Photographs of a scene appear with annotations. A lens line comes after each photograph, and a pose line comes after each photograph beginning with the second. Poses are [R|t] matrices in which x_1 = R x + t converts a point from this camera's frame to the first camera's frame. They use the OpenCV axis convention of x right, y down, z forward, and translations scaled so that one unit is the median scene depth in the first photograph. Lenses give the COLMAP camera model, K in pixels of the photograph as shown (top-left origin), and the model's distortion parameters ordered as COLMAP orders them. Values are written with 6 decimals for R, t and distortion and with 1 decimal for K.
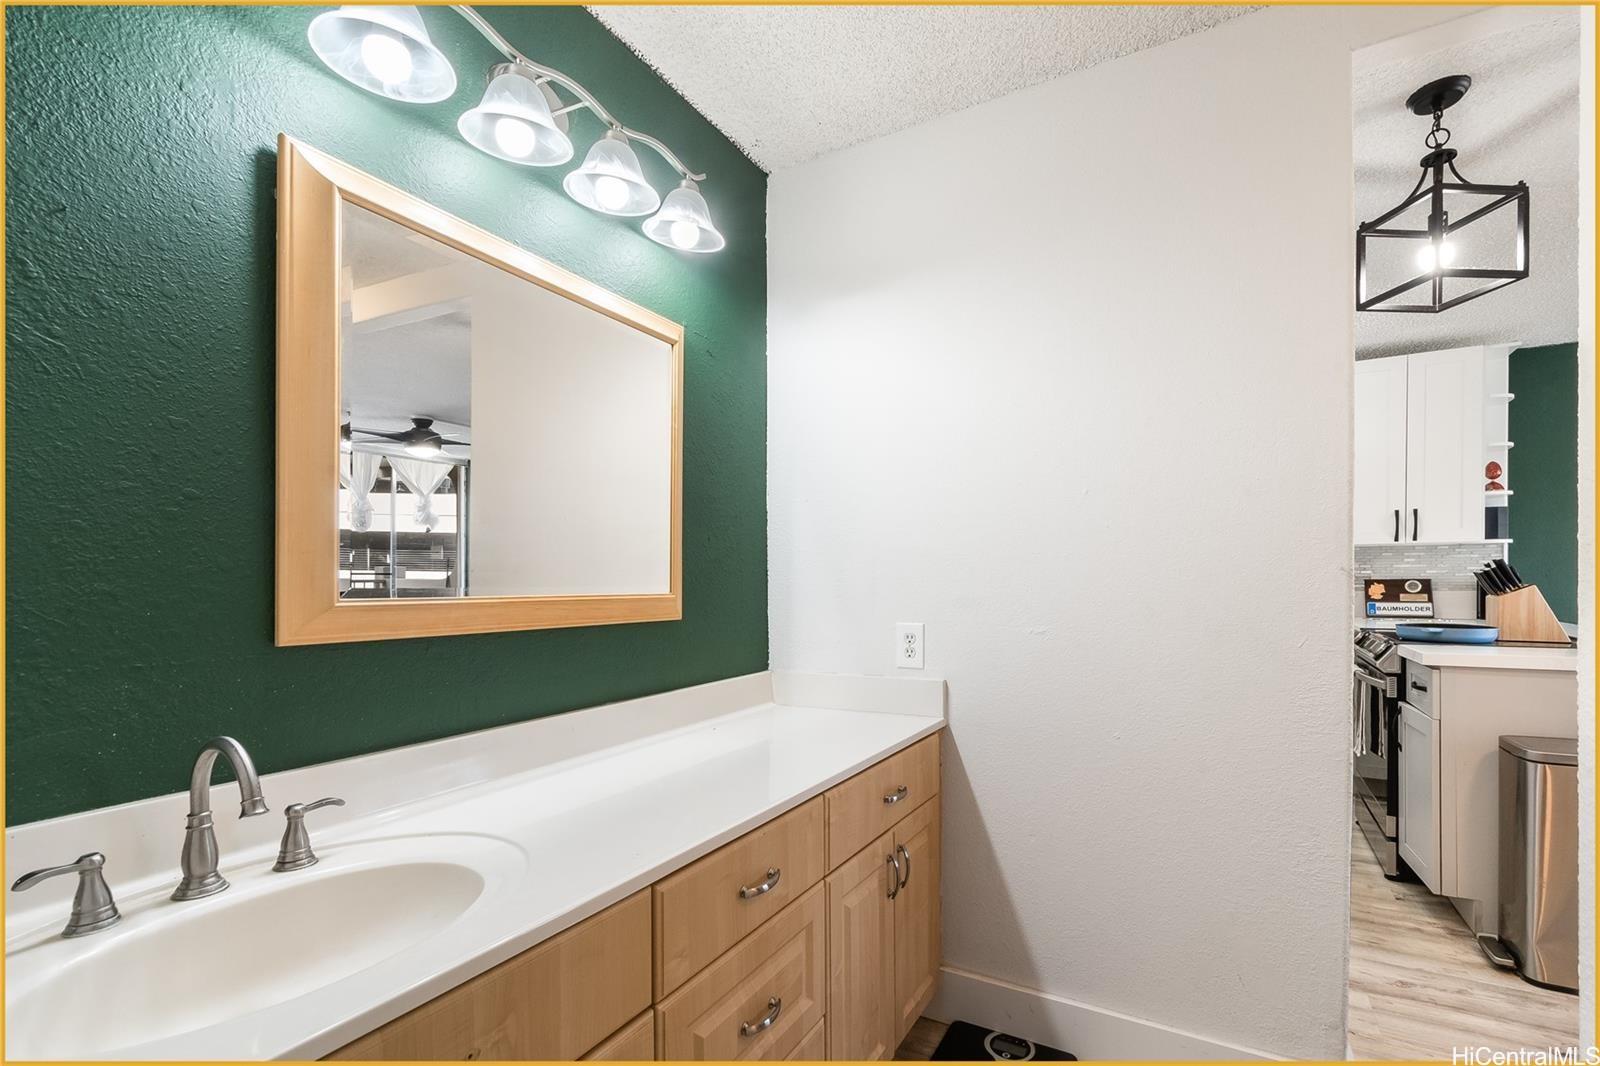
lens RADIAL K [[707.0, 0, 821.4], [0, 707.0, 591.4], [0, 0, 1]] dist [-0.000843, -0.001369]
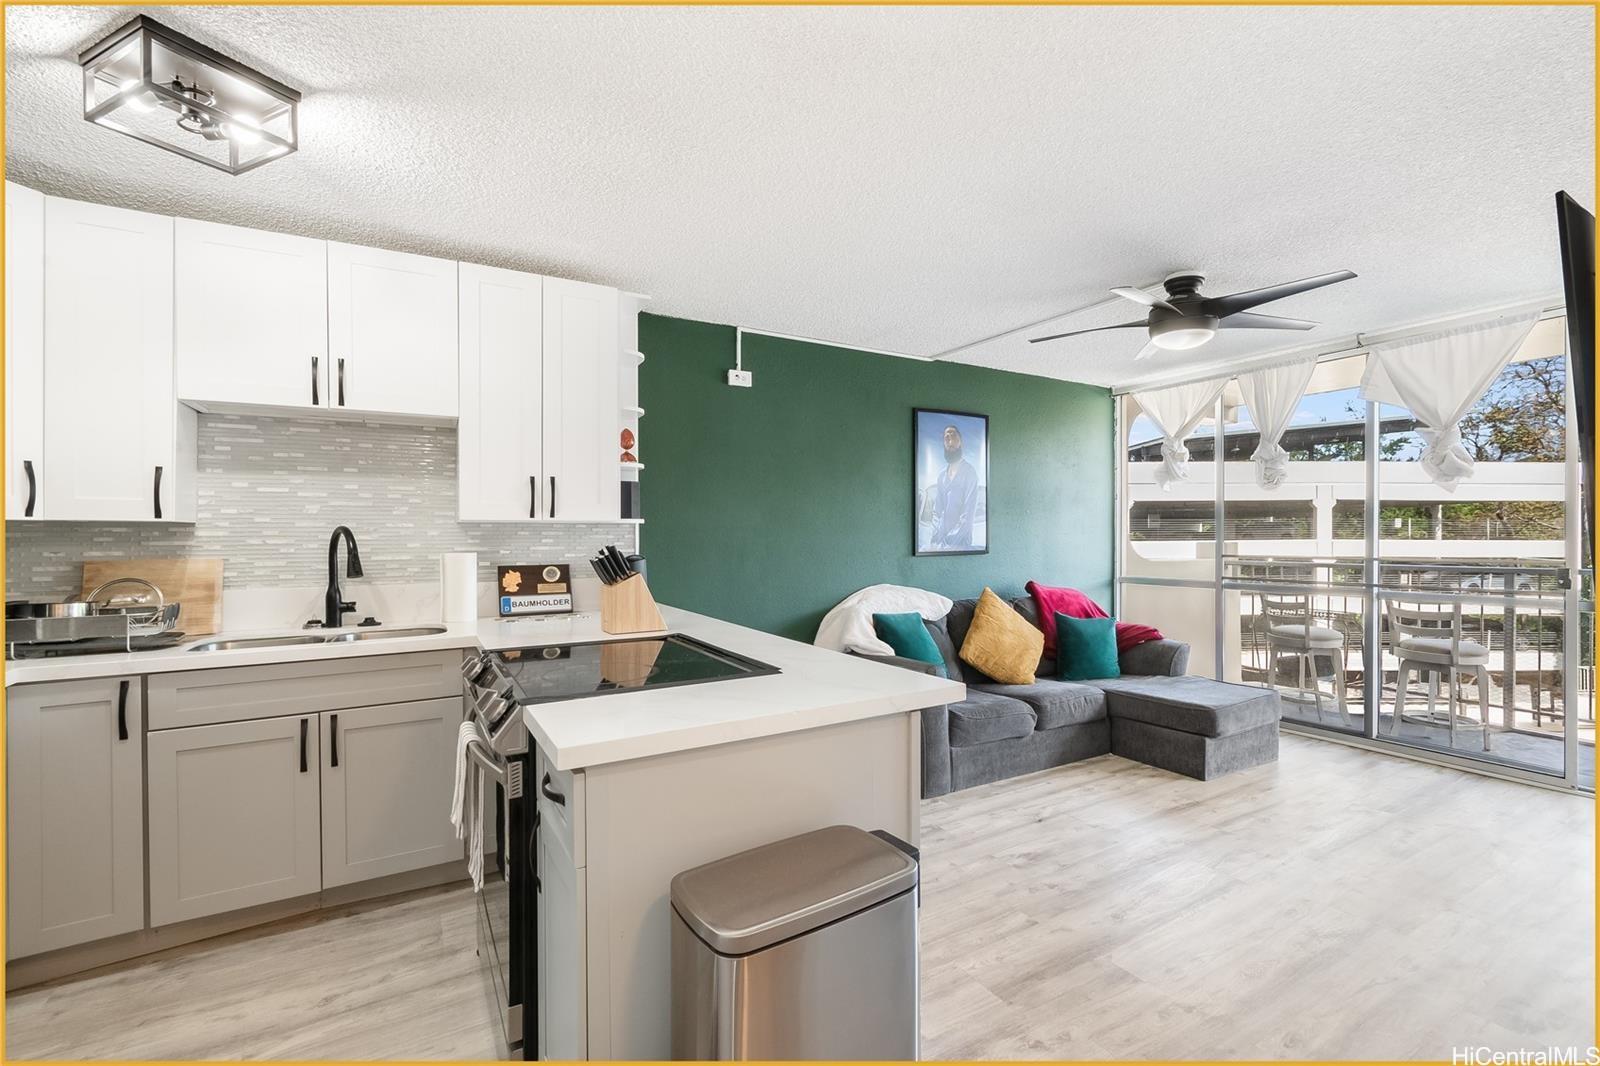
lens RADIAL K [[707.0, 0, 833.4], [0, 707.0, 525.1], [0, 0, 1]] dist [-0.000843, -0.001369]
pose [[0.480666, 0.016164, 0.876755, 0.303493], [0.019361, 0.999391, -0.029040, -0.034471], [-0.876690, 0.030933, 0.480060, 0.351137]]
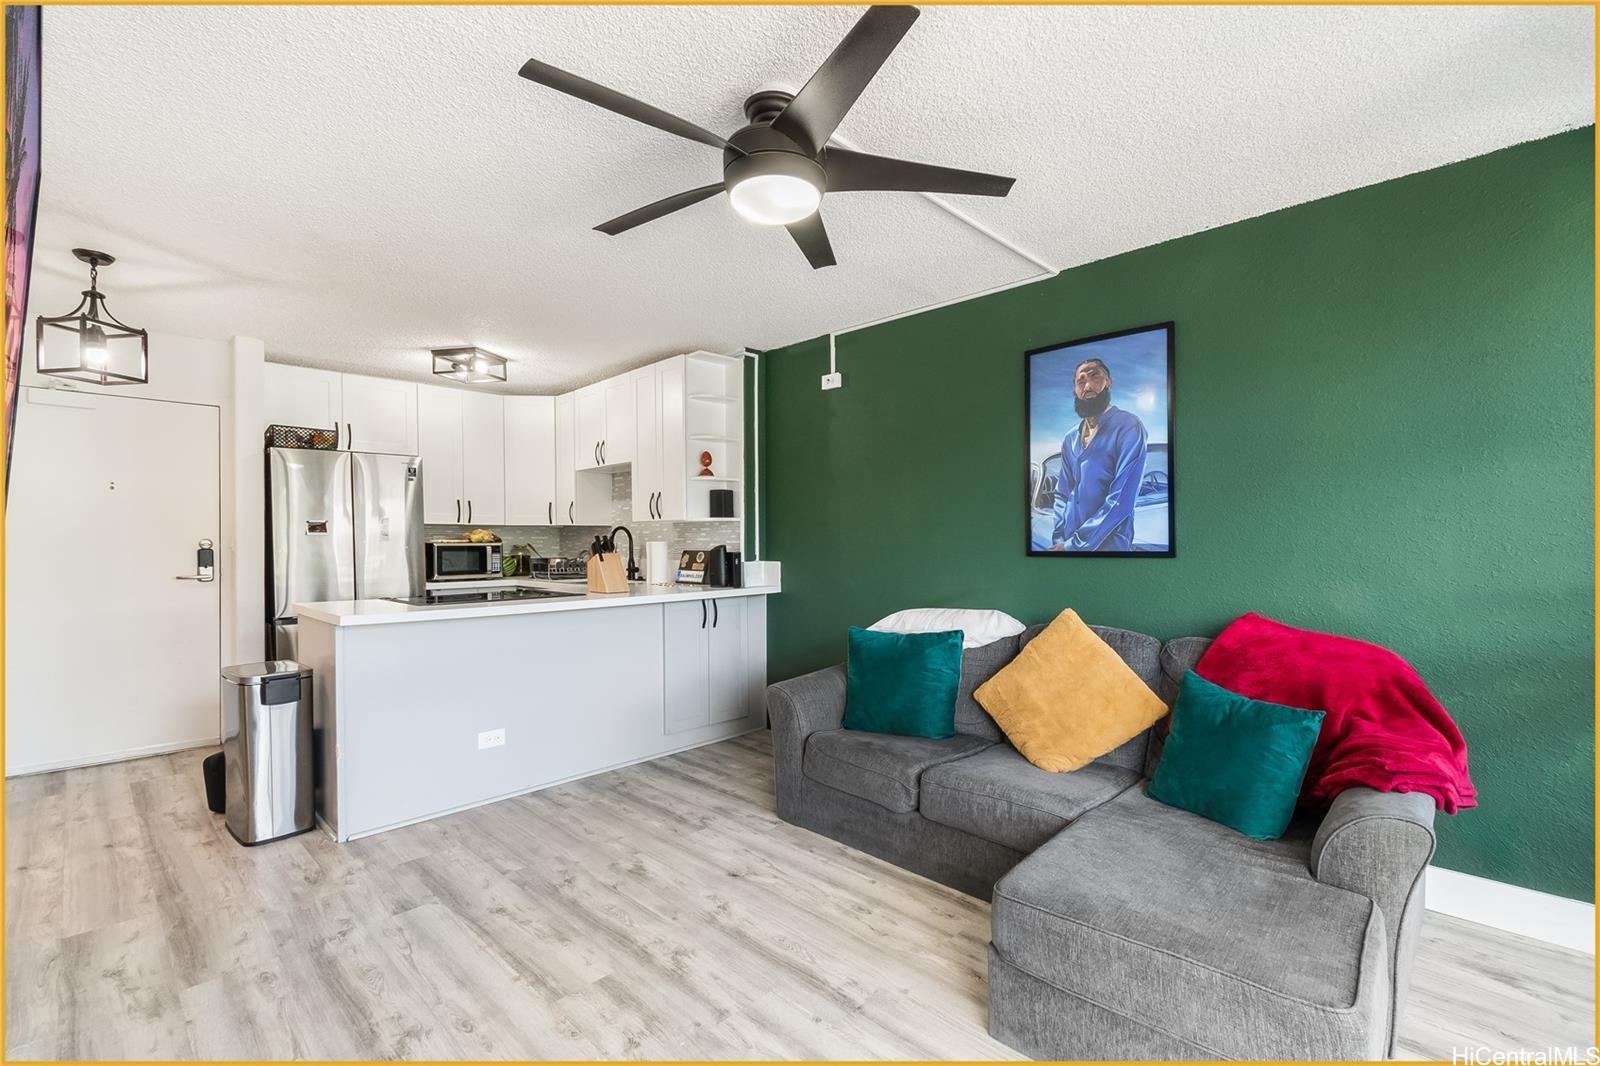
lens RADIAL K [[707.0, 0, 816.5], [0, 707.0, 525.9], [0, 0, 1]] dist [-0.000843, -0.001369]
pose [[0.970935, -0.003335, -0.239319, 1.369462], [-0.004563, 0.999463, -0.032440, -0.022410], [0.239299, 0.032589, 0.970399, -0.095307]]
